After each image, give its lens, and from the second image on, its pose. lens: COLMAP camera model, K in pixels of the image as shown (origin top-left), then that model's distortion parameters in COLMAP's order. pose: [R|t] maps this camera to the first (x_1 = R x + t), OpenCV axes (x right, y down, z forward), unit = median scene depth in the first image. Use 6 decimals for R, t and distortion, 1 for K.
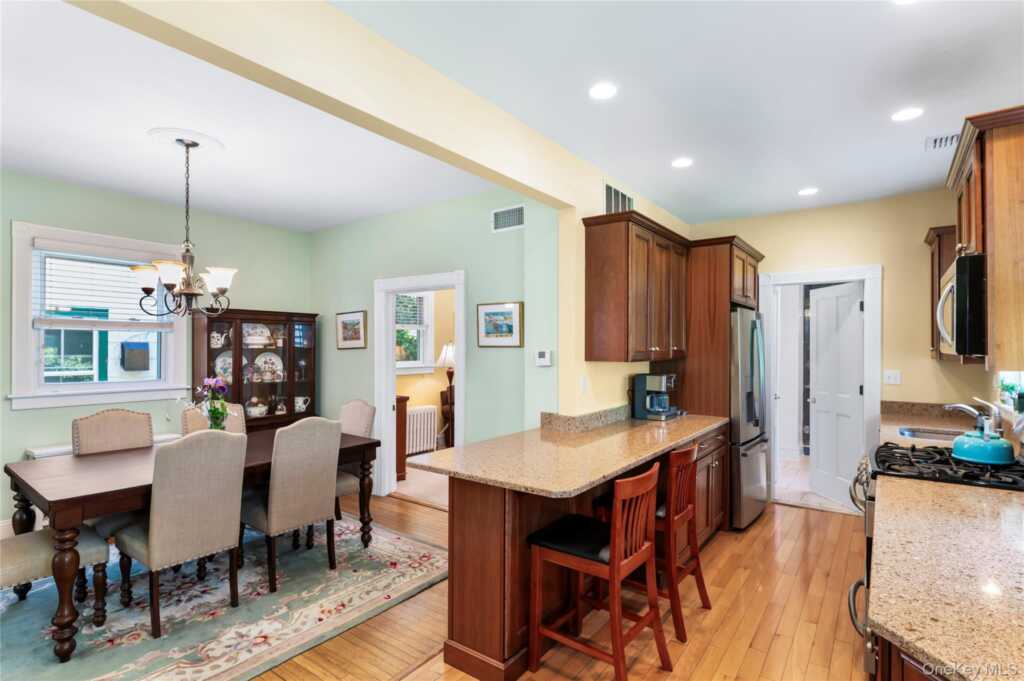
lens RADIAL K [[514.2, 0, 510.8], [0, 514.2, 351.0], [0, 0, 1]] dist [0.016742, -0.000068]
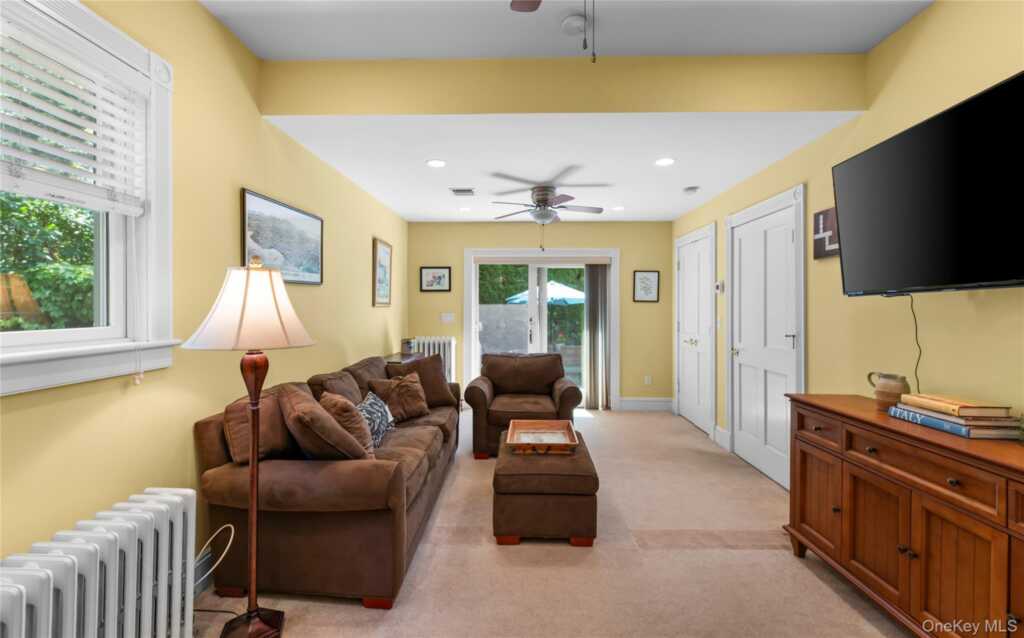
lens RADIAL K [[439.7, 0, 513.1], [0, 439.7, 303.4], [0, 0, 1]] dist [-0.000512, 0.000017]
pose [[0.817942, 0.000271, 0.575300, -0.239130], [0.004845, 0.999961, -0.007358, 0.013693], [-0.575280, 0.008806, 0.817909, 1.171055]]
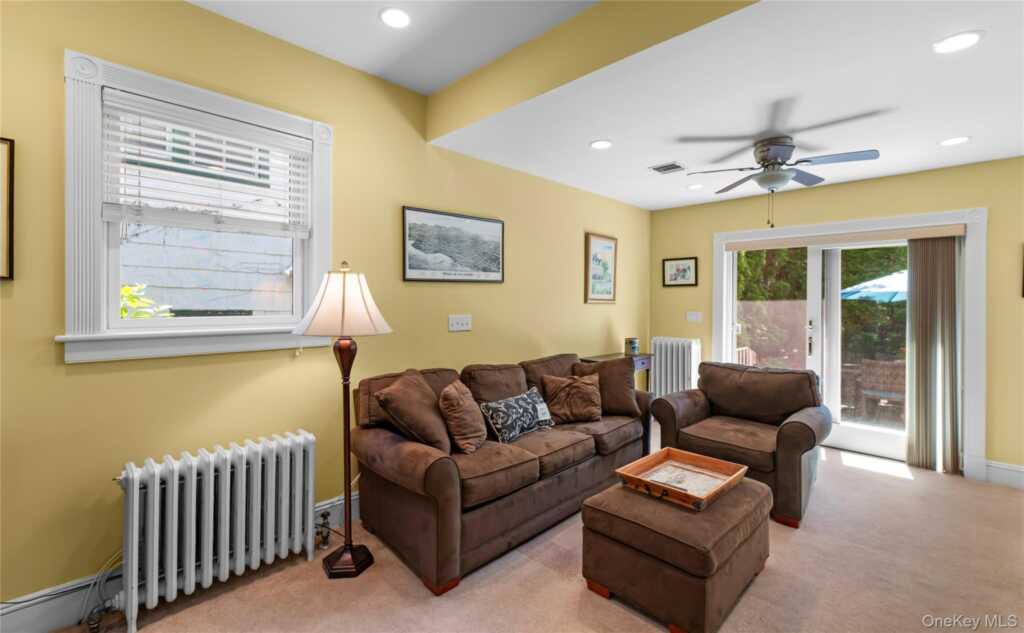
lens RADIAL K [[449.4, 0, 510.2], [0, 449.4, 300.6], [0, 0, 1]] dist [0.000609, -0.000349]
pose [[0.988930, 0.001422, -0.148375, 0.077754], [-0.002447, 0.999974, -0.006728, 0.013565], [0.148362, 0.007017, 0.988908, 1.153532]]
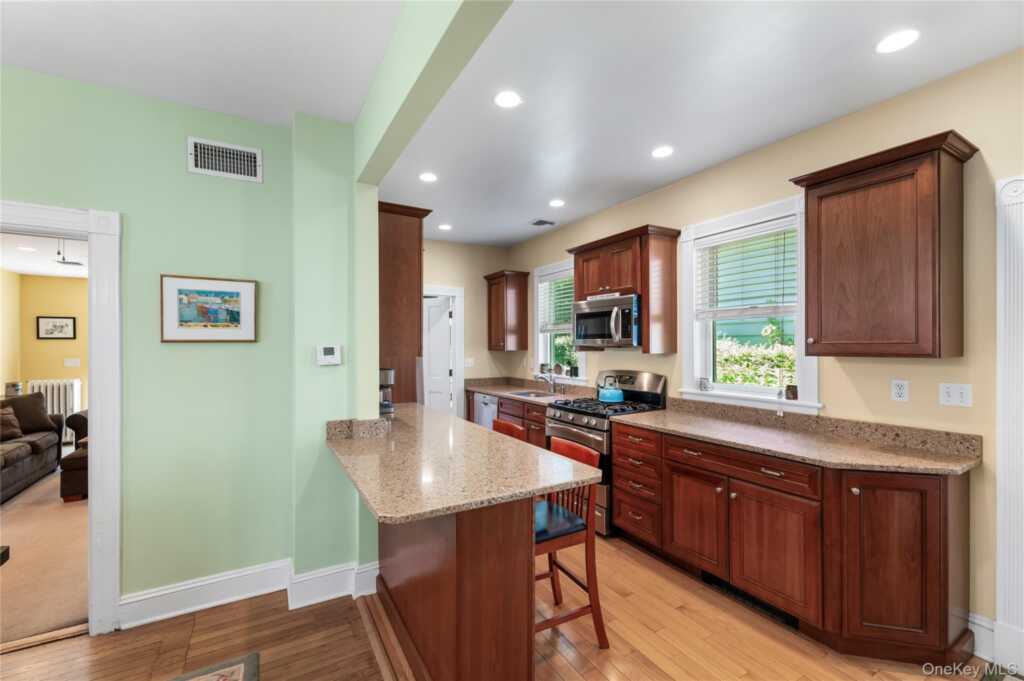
lens RADIAL K [[431.4, 0, 512.0], [0, 431.4, 345.5], [0, 0, 1]] dist [0.001230, -0.000270]
pose [[0.398838, -0.003859, 0.917013, -0.386413], [0.008450, 0.999964, 0.000533, -0.000043], [-0.916983, 0.007536, 0.398856, 0.399590]]
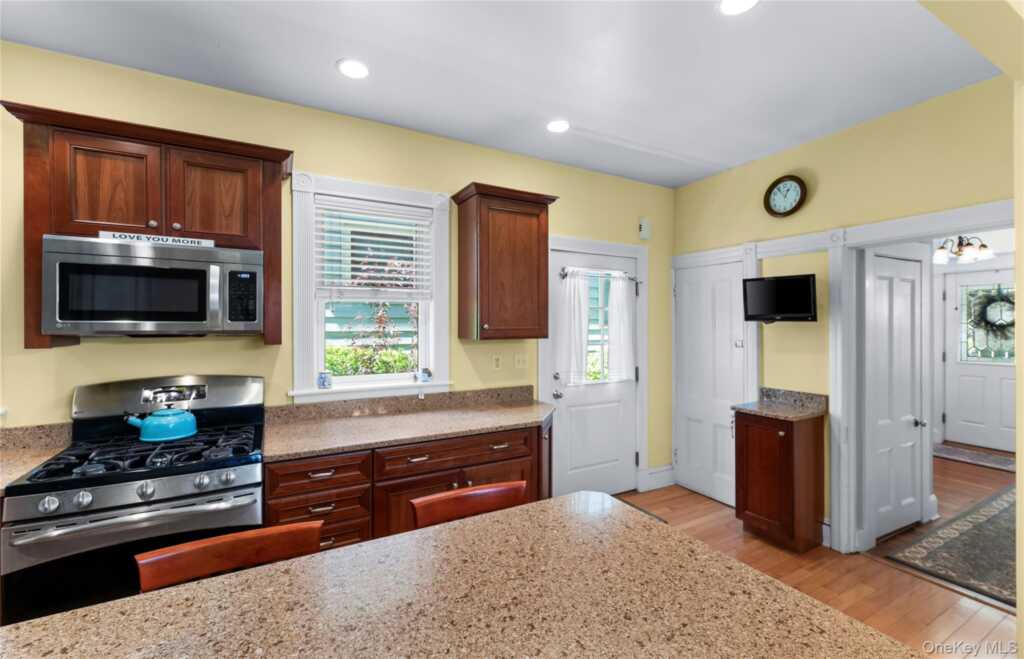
lens RADIAL K [[432.1, 0, 512.0], [0, 432.1, 329.5], [0, 0, 1]] dist [-0.000176, 0.000396]
pose [[-0.906755, -0.006729, 0.421604, -0.037970], [0.000955, 0.999837, 0.018010, -0.010165], [-0.421656, 0.016733, -0.906601, 0.839755]]
